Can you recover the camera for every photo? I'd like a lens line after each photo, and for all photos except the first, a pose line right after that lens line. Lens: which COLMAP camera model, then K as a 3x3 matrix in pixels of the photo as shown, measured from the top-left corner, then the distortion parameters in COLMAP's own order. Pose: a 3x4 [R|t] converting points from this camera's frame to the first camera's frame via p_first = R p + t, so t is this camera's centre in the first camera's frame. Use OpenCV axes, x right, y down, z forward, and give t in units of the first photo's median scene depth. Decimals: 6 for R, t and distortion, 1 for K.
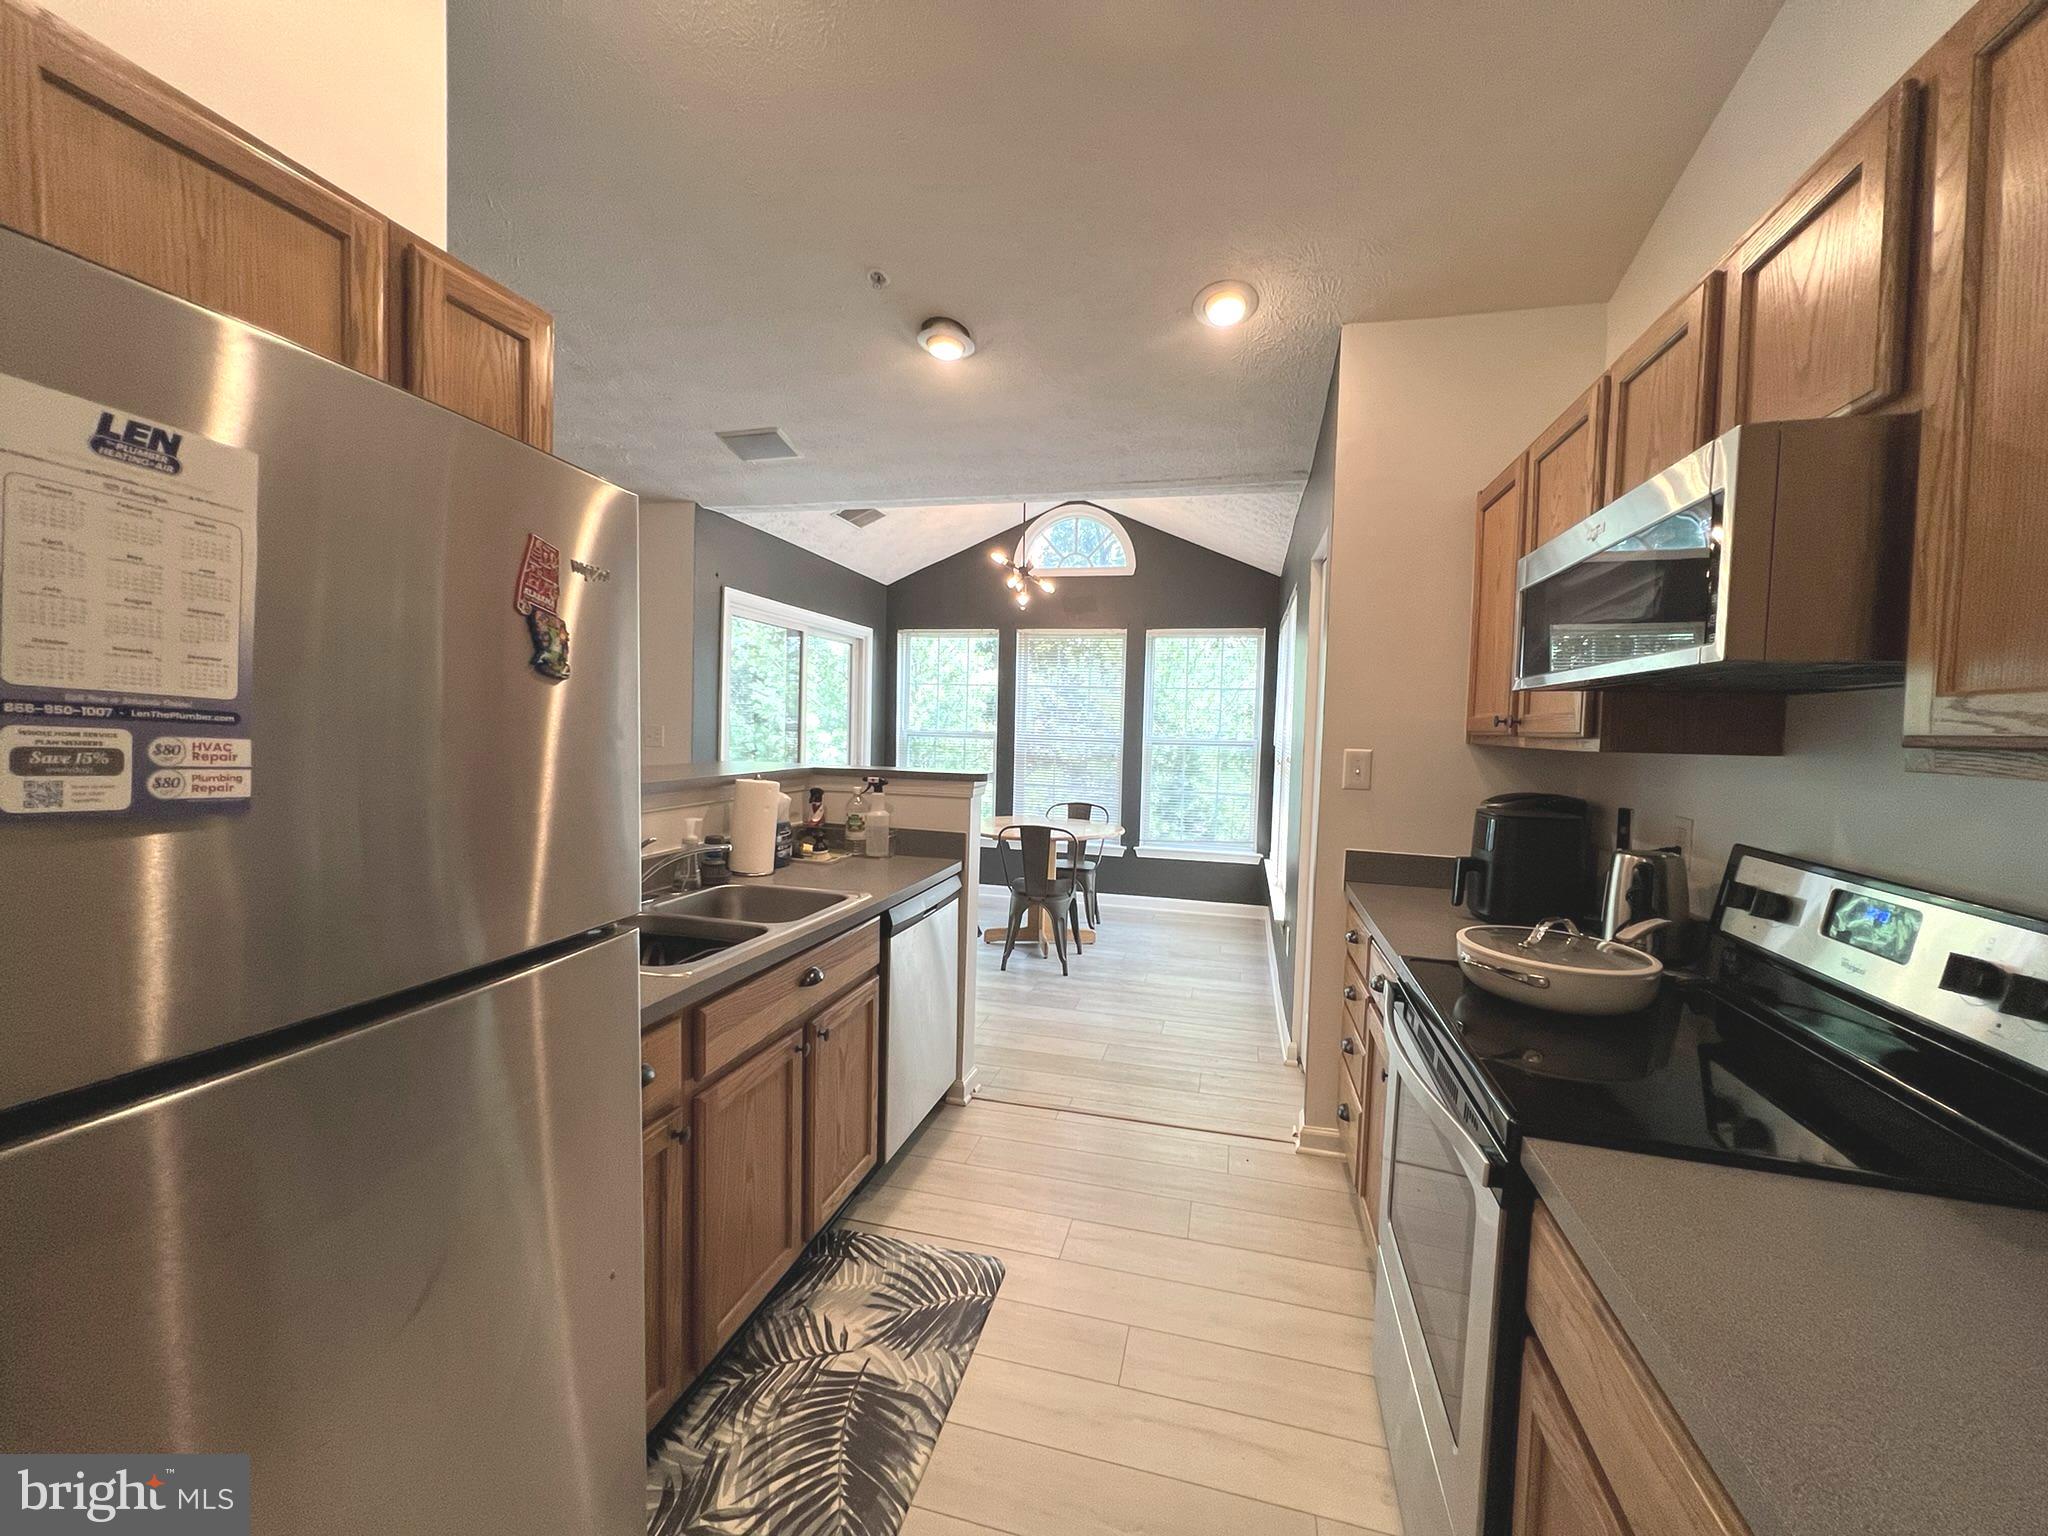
lens RADIAL K [[818.1, 0, 1033.4], [0, 818.1, 763.1], [0, 0, 1]] dist [-0.003850, 0.000453]
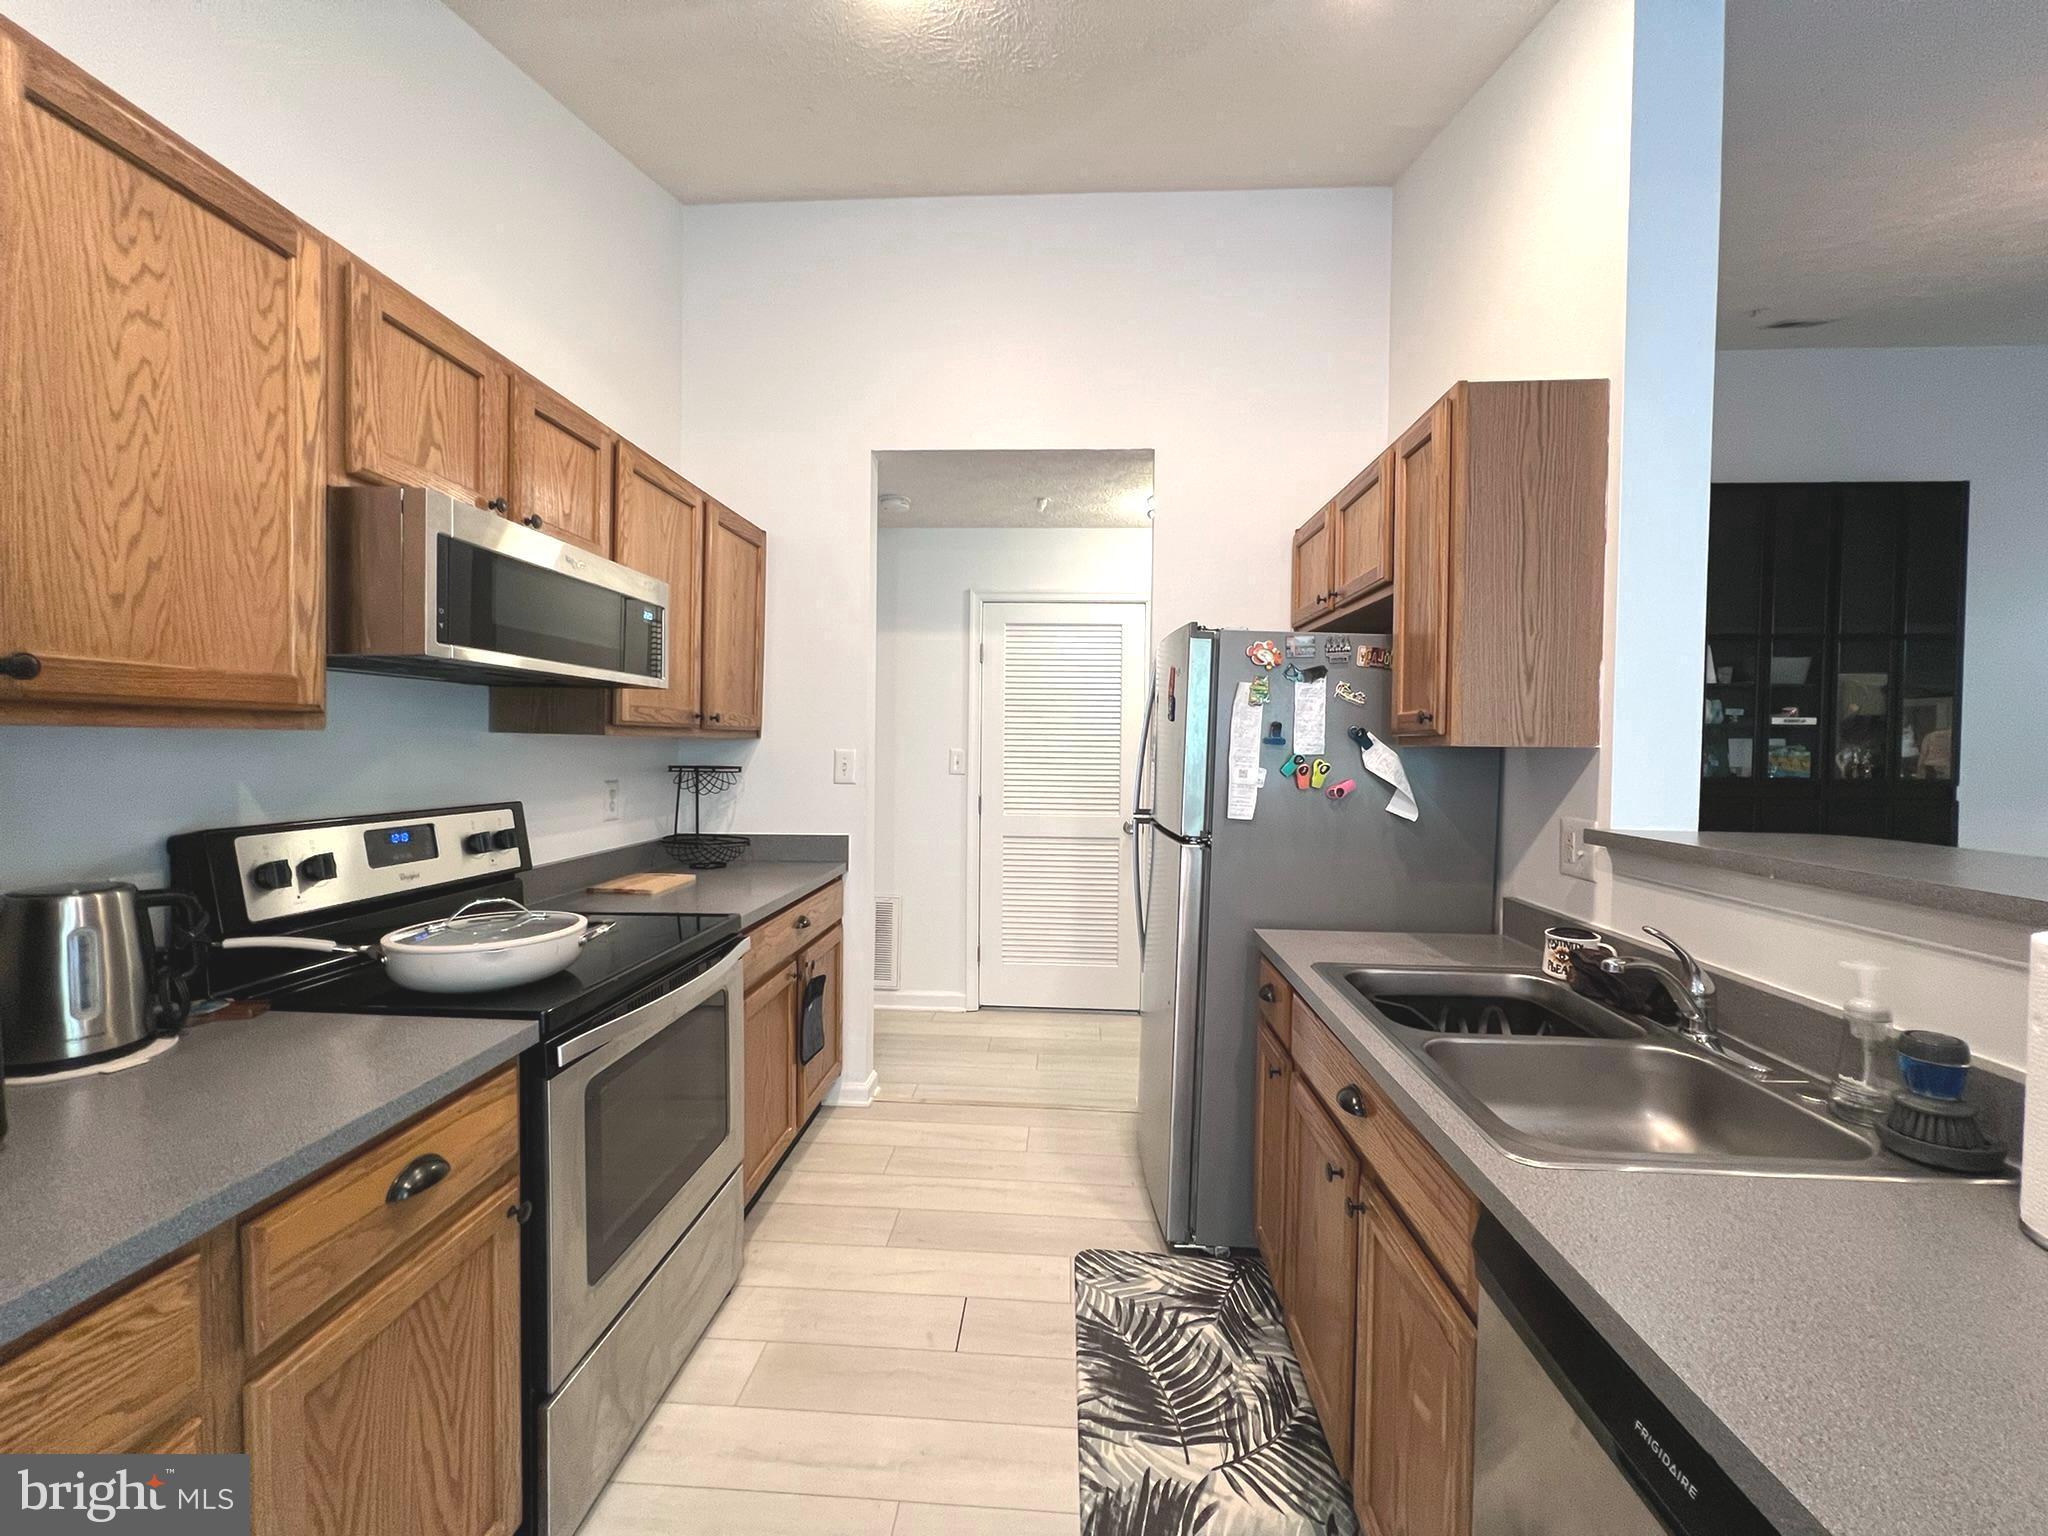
lens RADIAL K [[818.1, 0, 1023.3], [0, 818.1, 763.5], [0, 0, 1]] dist [-0.003850, 0.000453]
pose [[-0.981348, -0.035997, -0.188838, 0.171006], [-0.049763, 0.996397, 0.068671, -0.069122], [0.185685, 0.076787, -0.979604, 1.853581]]
